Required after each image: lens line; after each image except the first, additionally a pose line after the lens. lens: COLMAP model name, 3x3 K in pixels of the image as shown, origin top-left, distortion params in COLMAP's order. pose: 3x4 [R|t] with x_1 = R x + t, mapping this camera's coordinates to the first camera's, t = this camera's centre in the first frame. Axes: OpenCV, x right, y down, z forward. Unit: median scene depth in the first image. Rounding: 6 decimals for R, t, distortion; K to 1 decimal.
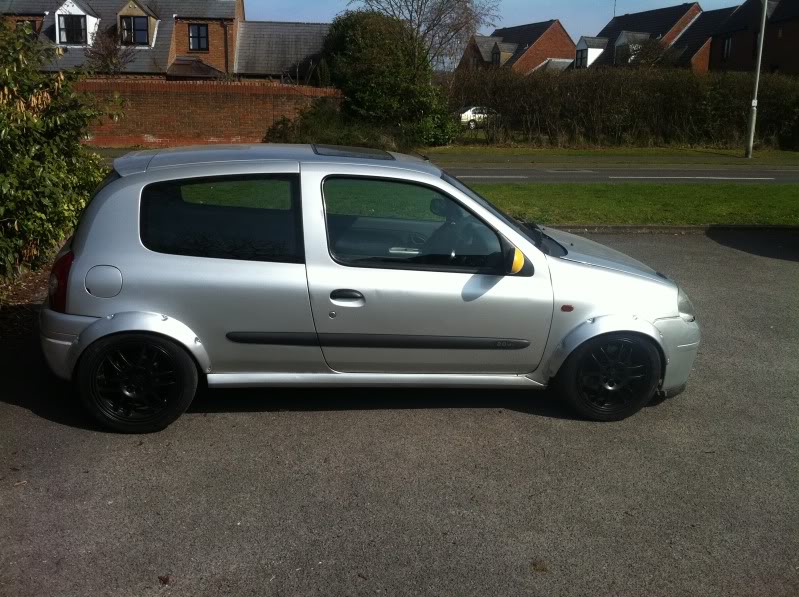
lens RADIAL K [[674.3, 0, 399.5], [0, 674.3, 298.5], [0, 0, 1]] dist [0.049639, -0.205811]
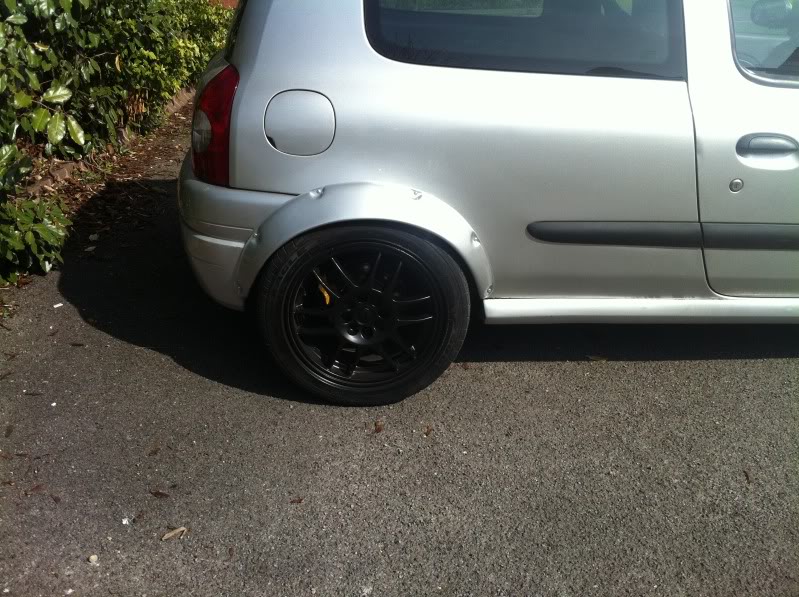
lens RADIAL K [[674.3, 0, 399.5], [0, 674.3, 298.5], [0, 0, 1]] dist [0.049639, -0.205811]
pose [[0.991794, 0.010266, -0.127434, -0.280325], [0.012235, 0.984574, 0.174541, 0.016098], [0.127260, -0.174667, 0.976369, 0.462016]]
